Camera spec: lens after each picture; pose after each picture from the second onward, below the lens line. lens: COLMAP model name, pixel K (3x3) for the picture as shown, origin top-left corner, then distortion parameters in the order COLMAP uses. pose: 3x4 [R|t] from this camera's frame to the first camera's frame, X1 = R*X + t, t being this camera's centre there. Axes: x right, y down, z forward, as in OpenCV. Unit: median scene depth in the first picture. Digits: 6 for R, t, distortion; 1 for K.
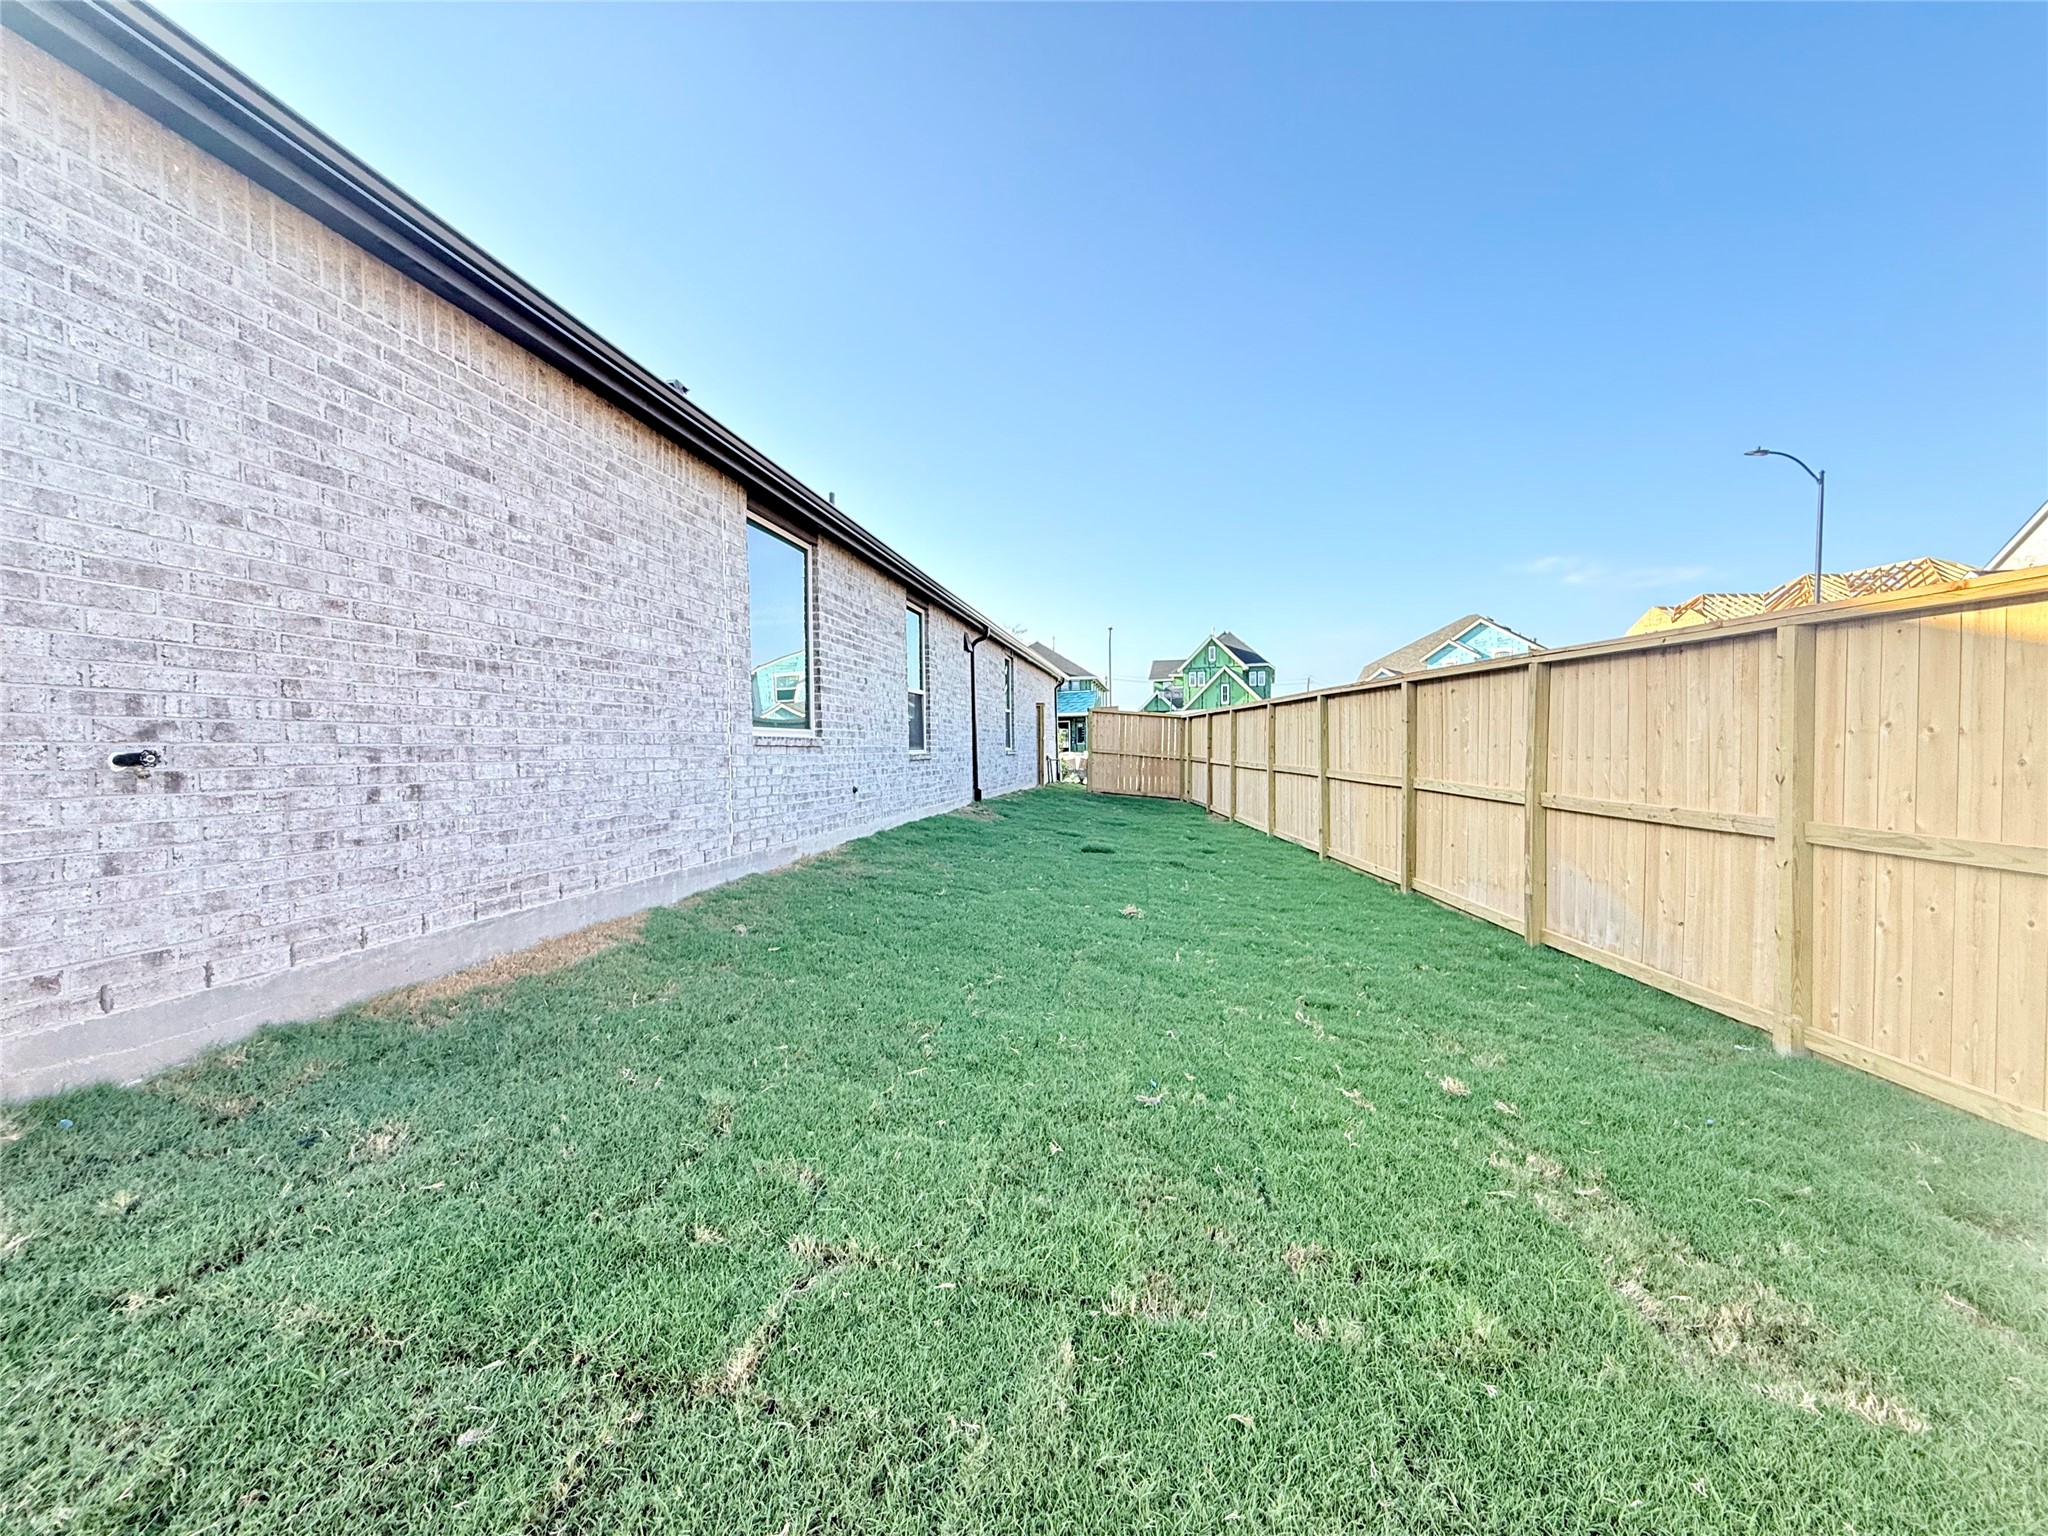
lens RADIAL K [[818.5, 0, 1019.4], [0, 818.5, 767.3], [0, 0, 1]] dist [0.000461, 0.000080]
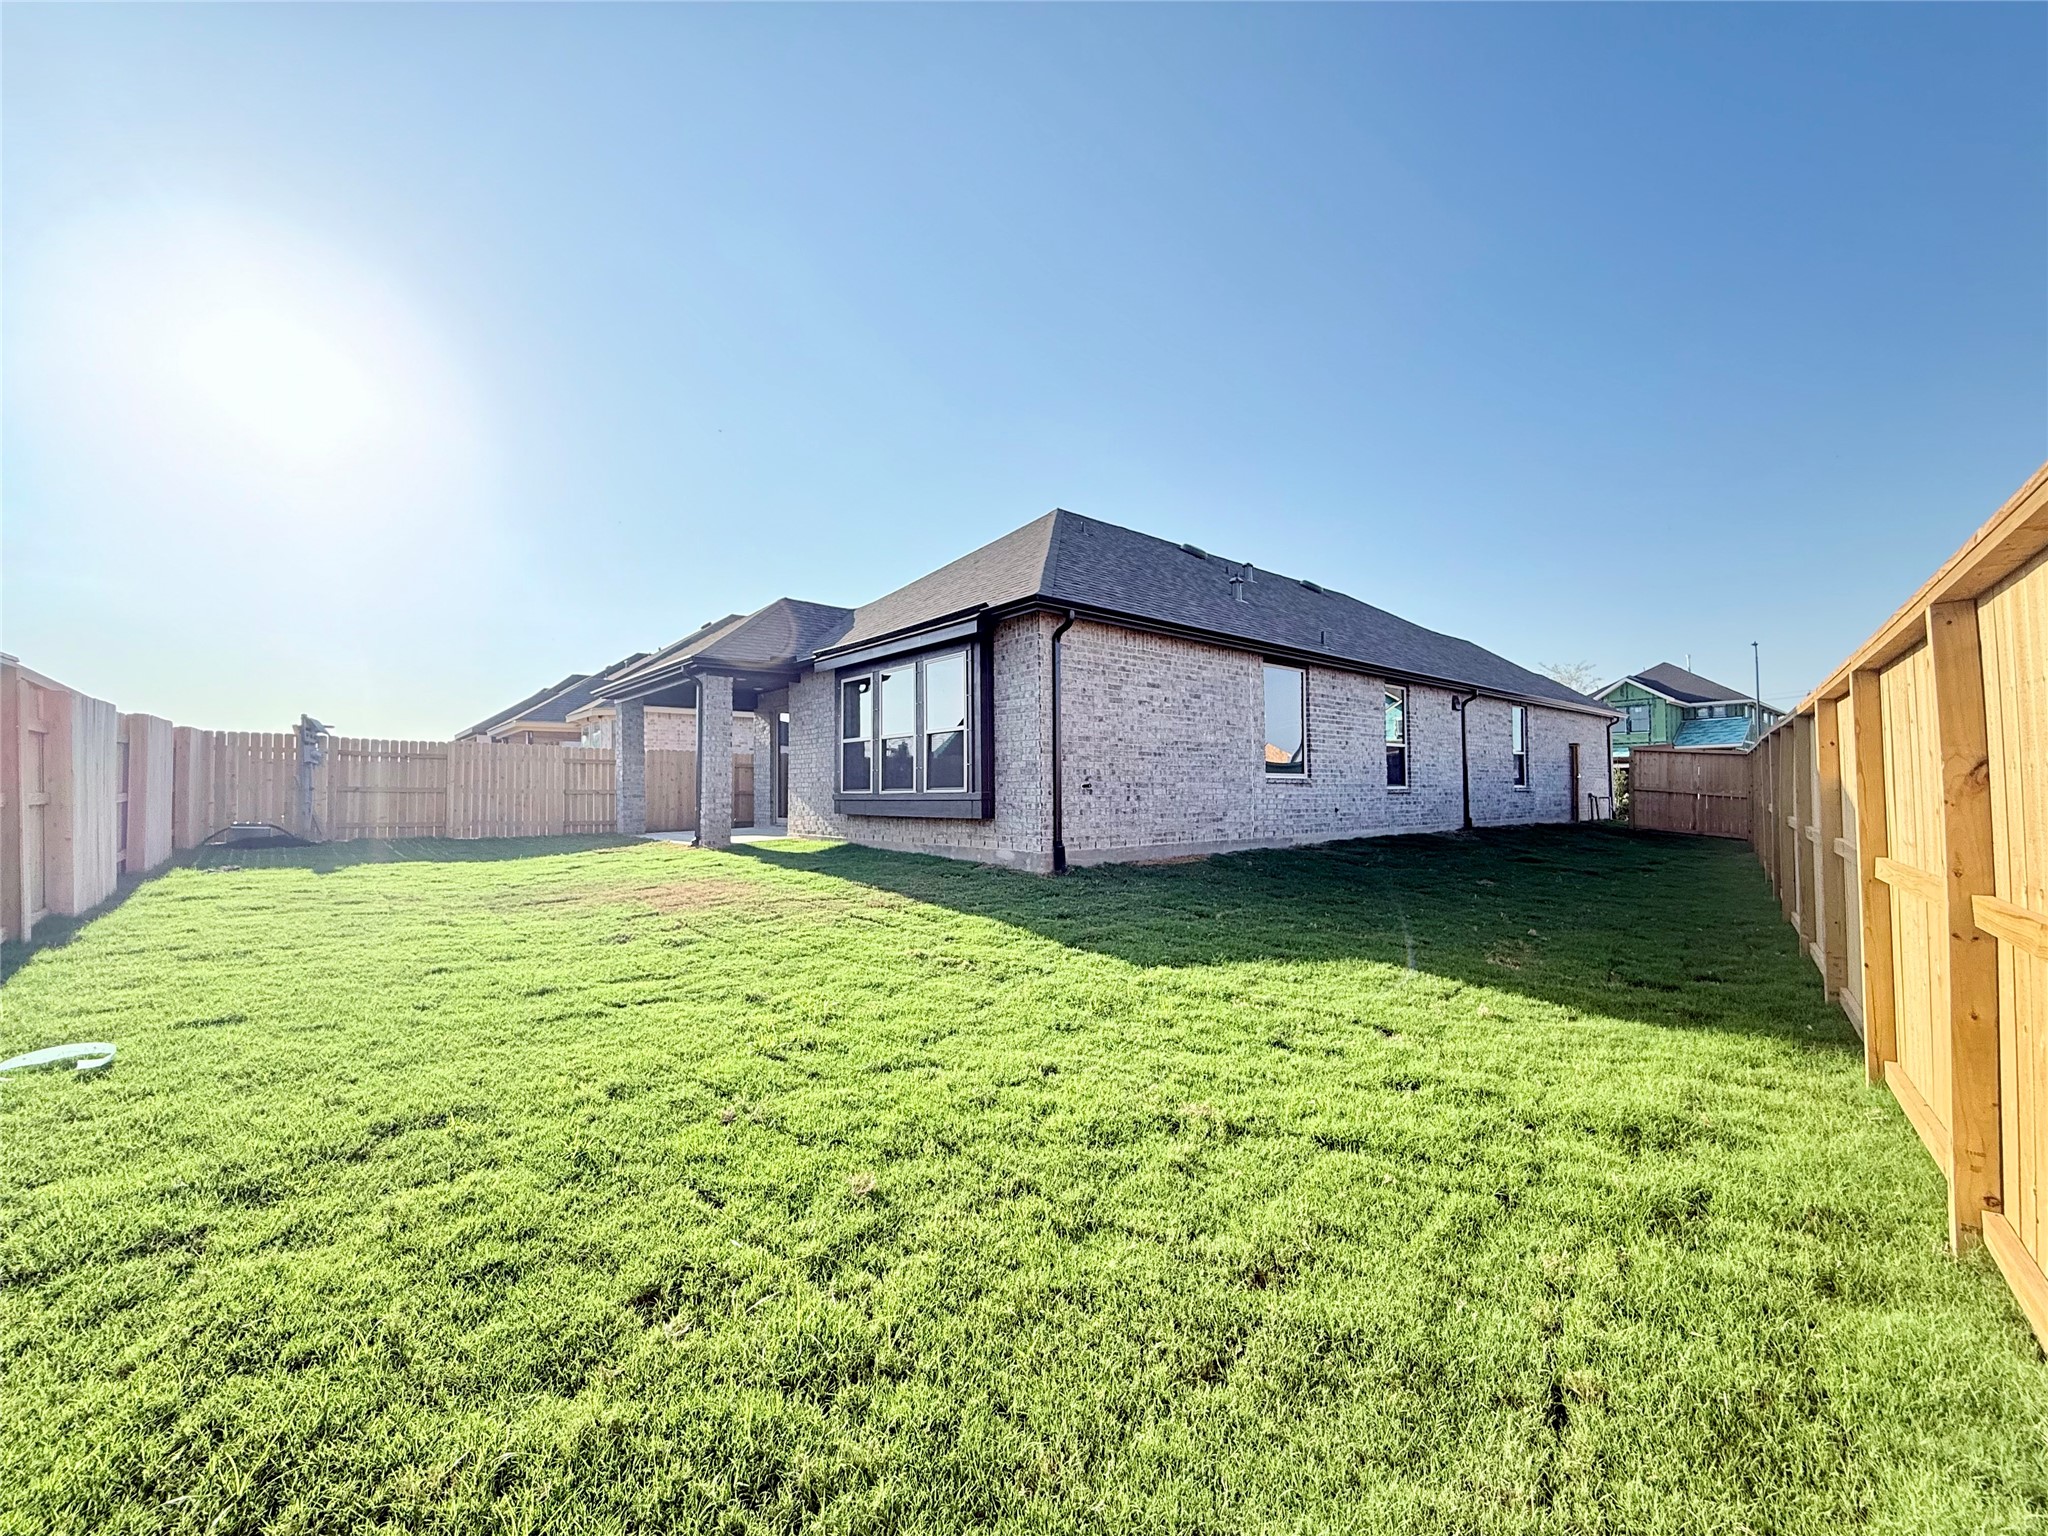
lens RADIAL K [[818.5, 0, 1019.4], [0, 818.5, 767.3], [0, 0, 1]] dist [0.000461, 0.000080]
pose [[0.771381, -0.011027, -0.636278, 0.478708], [-0.018218, 0.999057, -0.039401, 0.024985], [0.636113, 0.041985, 0.770453, -0.910188]]
